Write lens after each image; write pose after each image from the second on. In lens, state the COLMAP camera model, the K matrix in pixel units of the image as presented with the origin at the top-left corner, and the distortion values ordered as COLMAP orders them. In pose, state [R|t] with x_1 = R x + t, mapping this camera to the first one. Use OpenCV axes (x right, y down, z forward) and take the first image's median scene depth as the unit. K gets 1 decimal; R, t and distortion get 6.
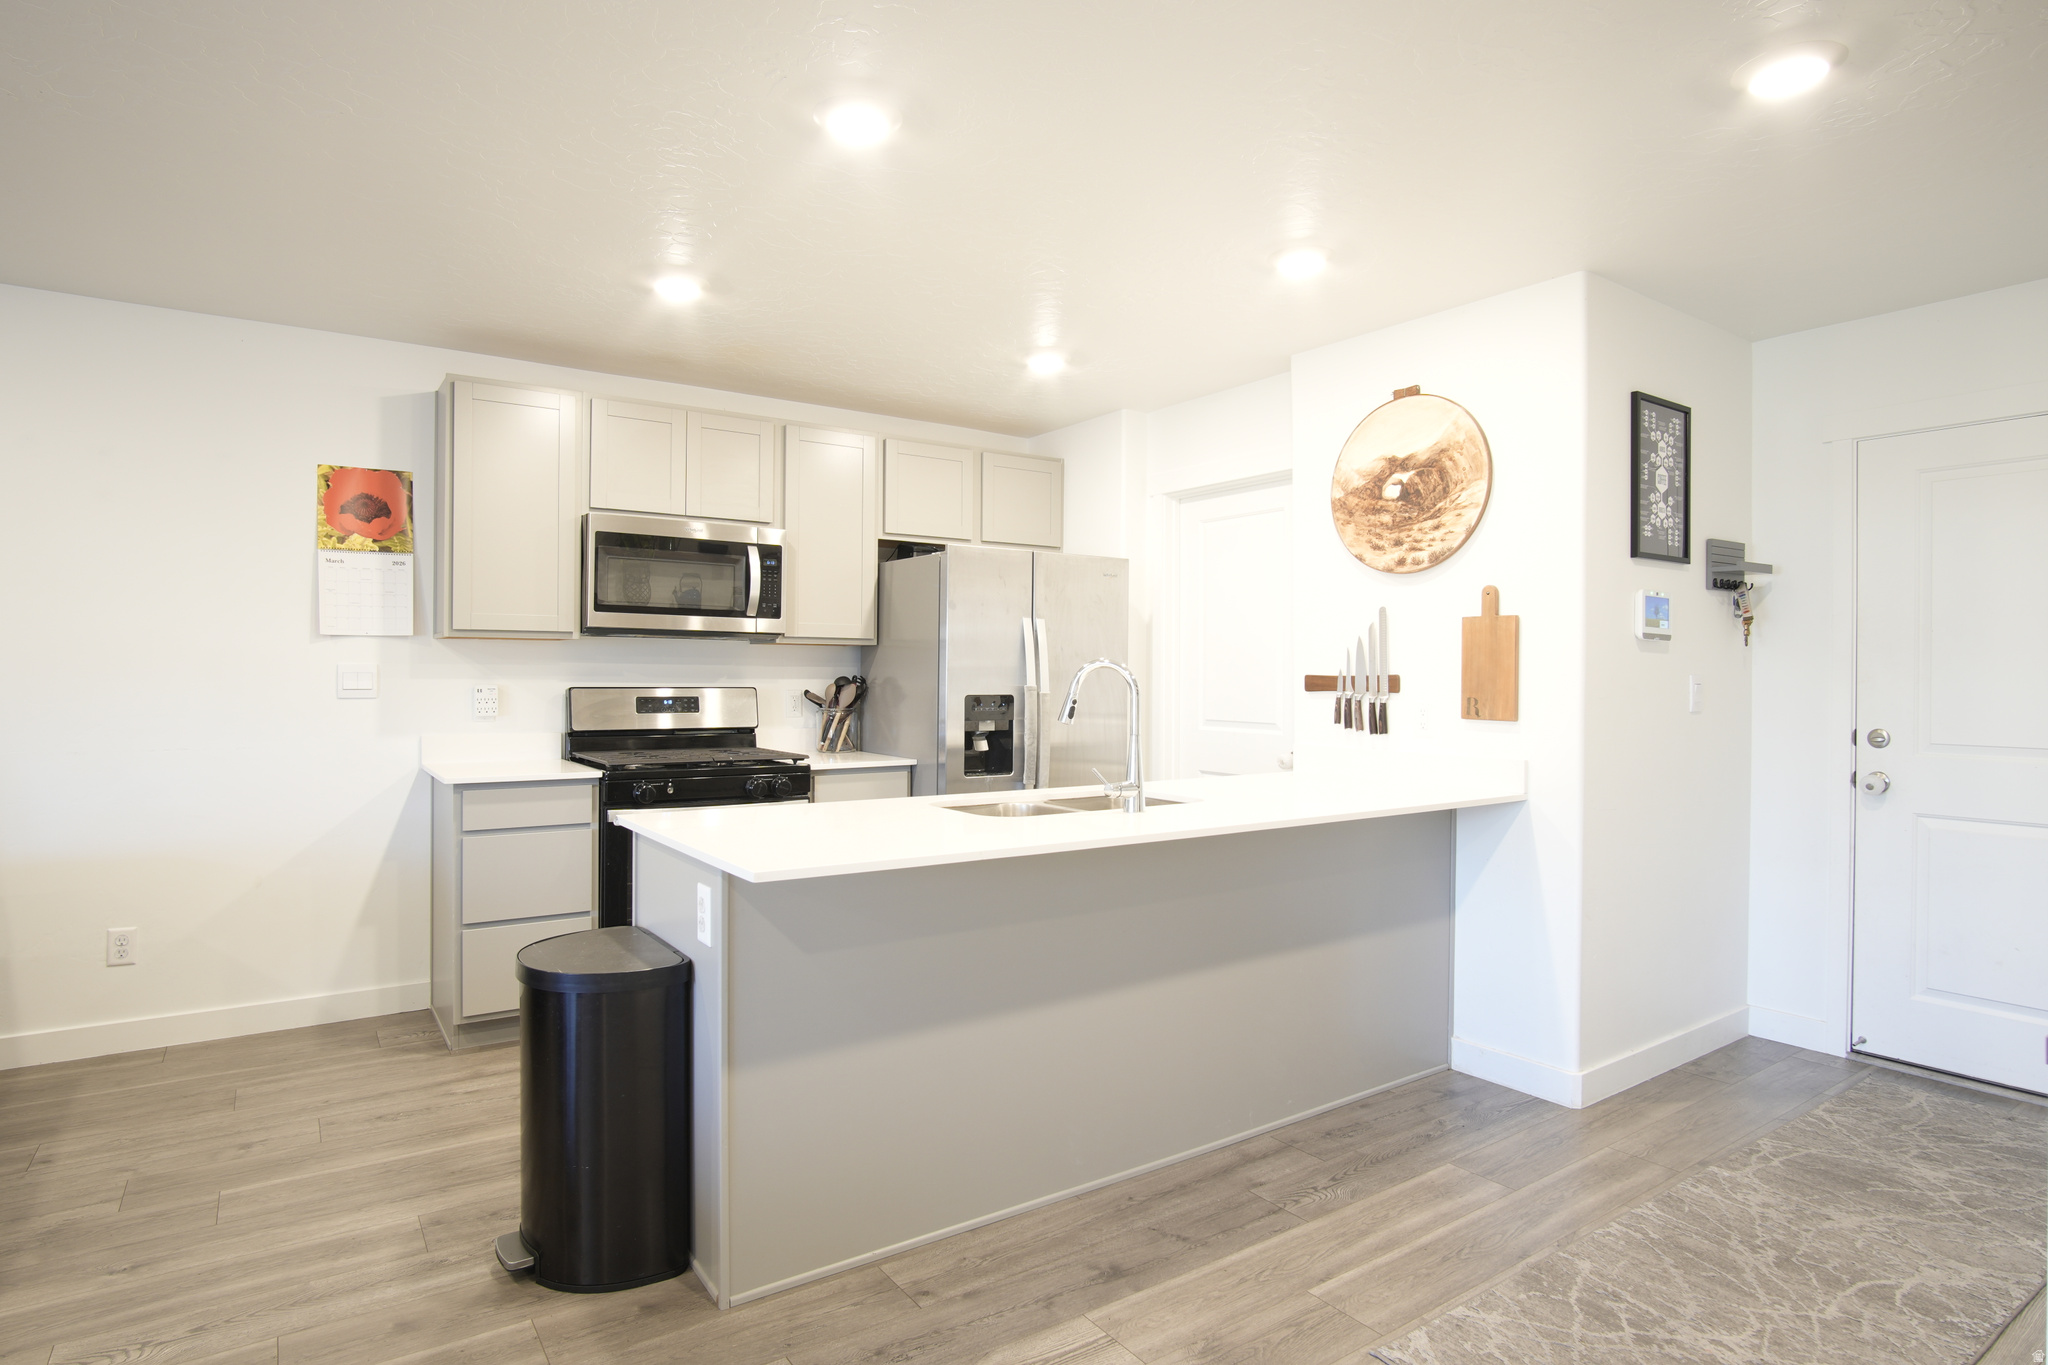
lens RADIAL K [[1094.9, 0, 1015.9], [0, 1094.9, 688.7], [0, 0, 1]] dist [0.006782, 0.000723]
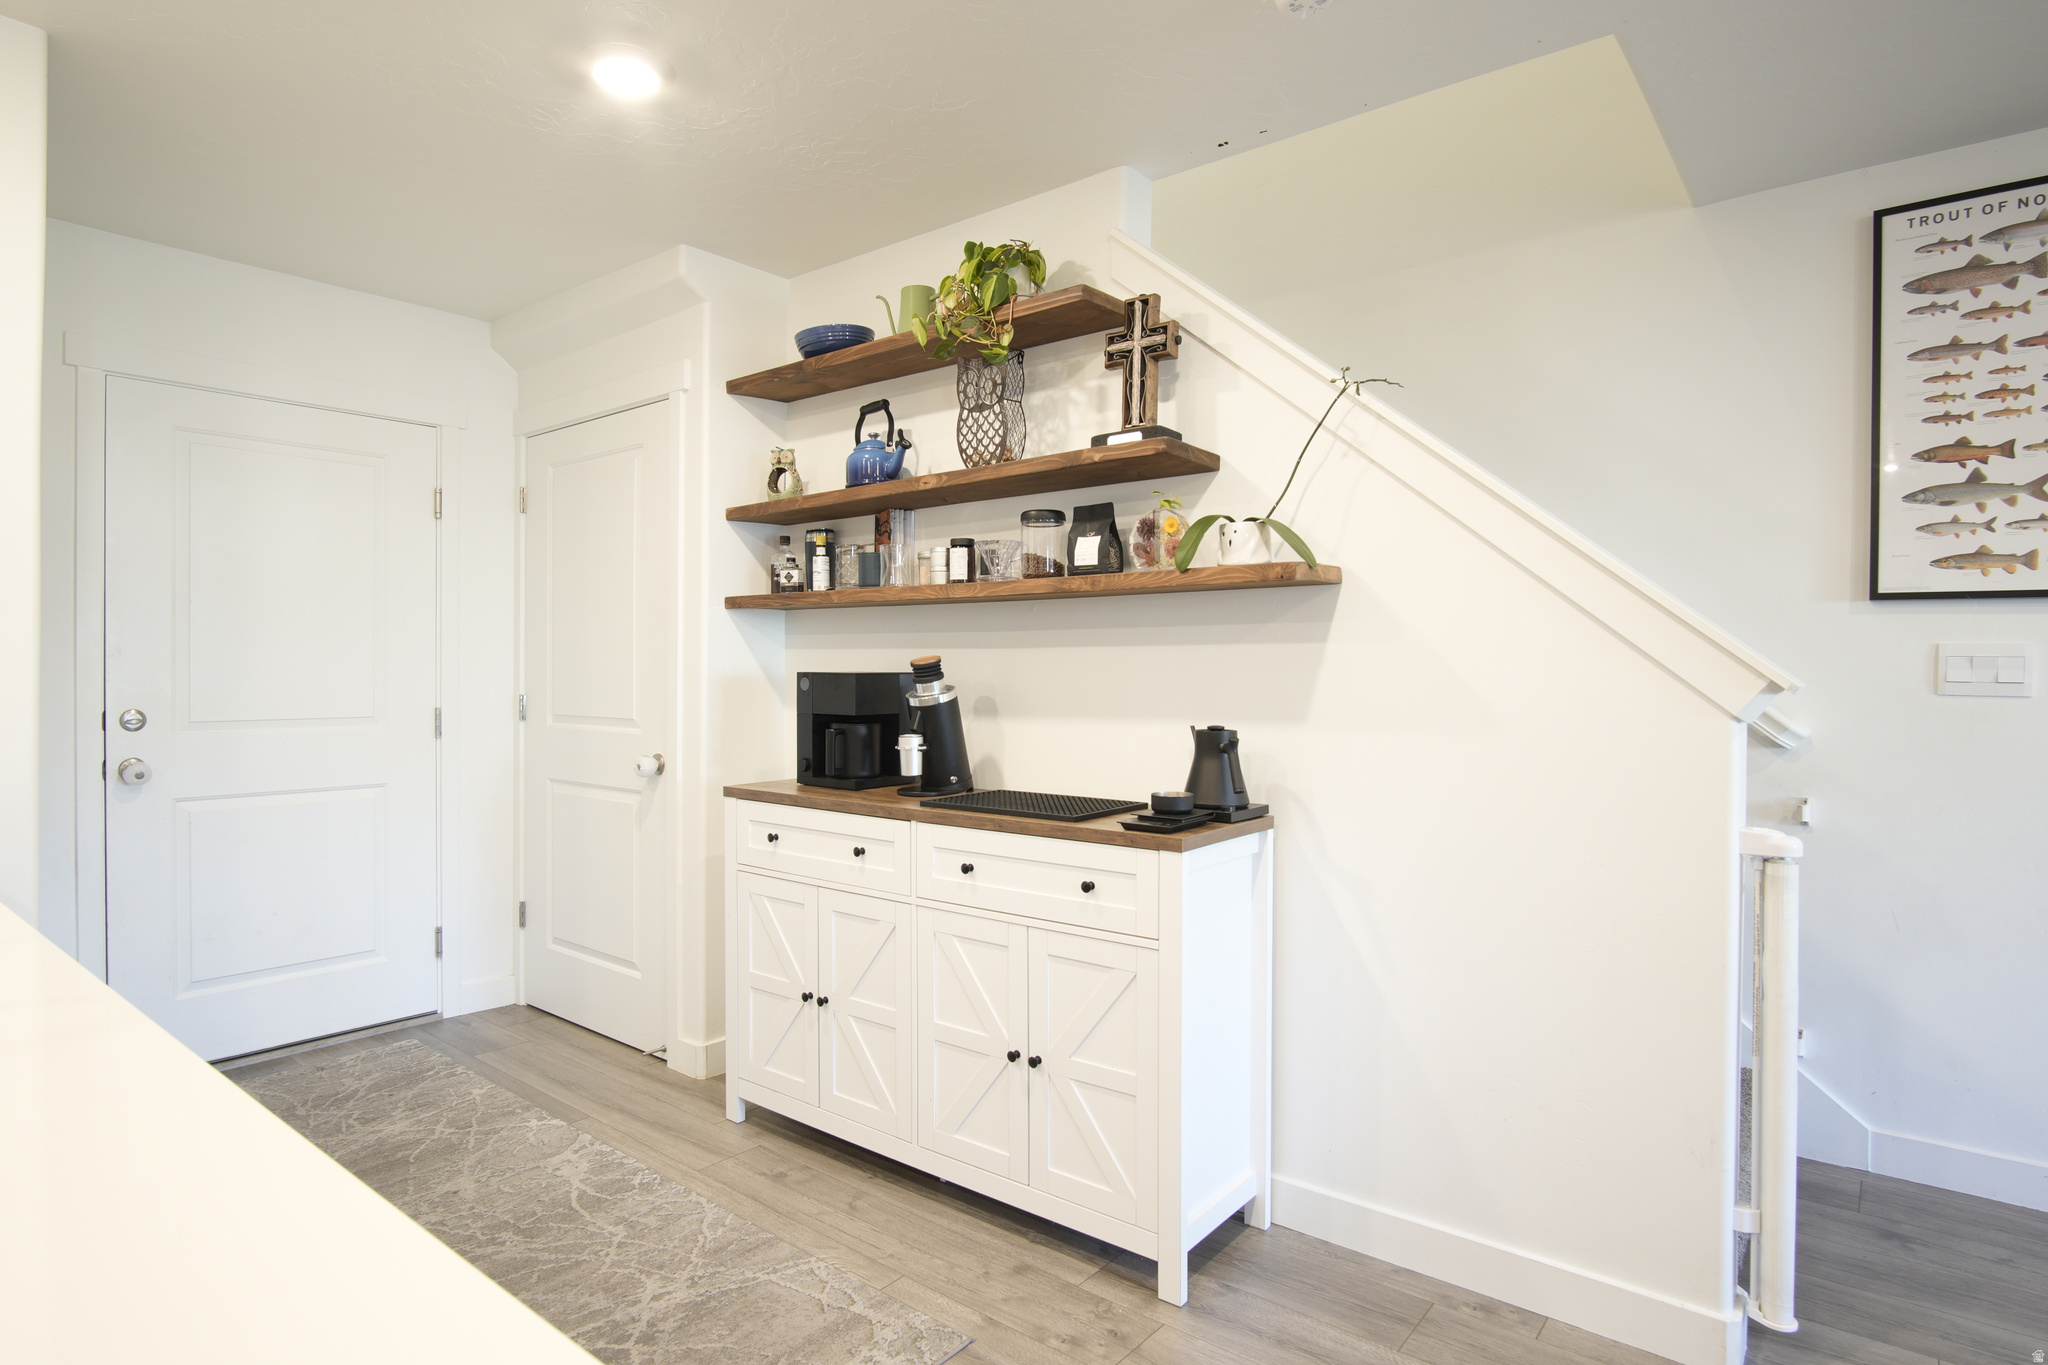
lens RADIAL K [[1094.9, 0, 1014.8], [0, 1094.9, 676.7], [0, 0, 1]] dist [0.006782, 0.000723]
pose [[-0.266866, -0.007881, 0.963701, -0.362093], [-0.003884, 0.999967, 0.007102, 0.001403], [-0.963726, -0.001848, -0.266888, 0.778035]]
